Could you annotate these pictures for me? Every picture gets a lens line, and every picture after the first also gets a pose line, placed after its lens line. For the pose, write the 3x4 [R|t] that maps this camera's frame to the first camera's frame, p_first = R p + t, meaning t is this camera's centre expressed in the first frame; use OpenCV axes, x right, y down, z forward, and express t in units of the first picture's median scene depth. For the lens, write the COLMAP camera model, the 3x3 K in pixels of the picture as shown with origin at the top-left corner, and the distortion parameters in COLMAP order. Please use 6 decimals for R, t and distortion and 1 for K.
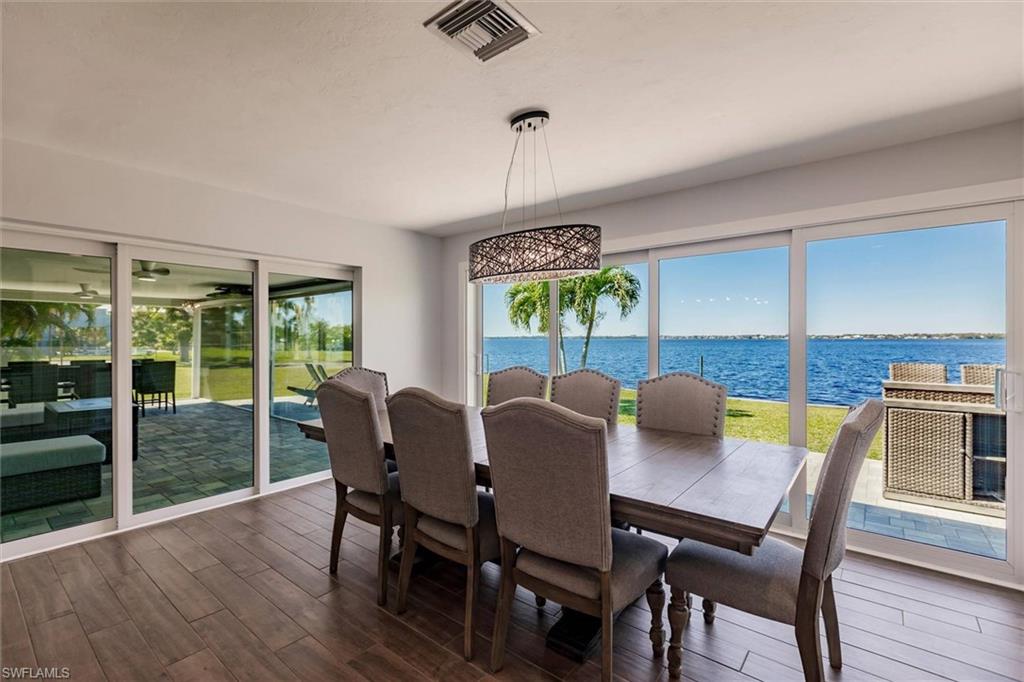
lens RADIAL K [[454.0, 0, 512.0], [0, 454.0, 340.5], [0, 0, 1]] dist [-0.001181, -0.001472]
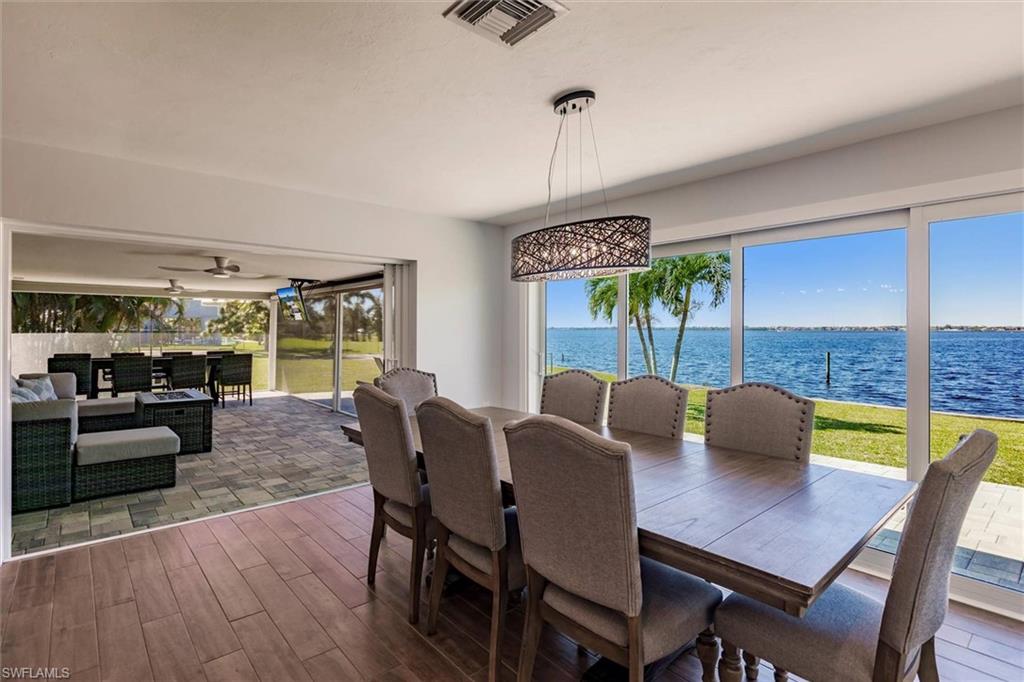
lens RADIAL K [[498.6, 0, 515.4], [0, 498.6, 328.4], [0, 0, 1]] dist [-0.006298, -0.001608]
pose [[0.985830, 0.003221, -0.167718, 0.099472], [-0.004305, 0.999972, -0.006105, -0.029115], [0.167694, 0.006740, 0.985816, 0.006973]]
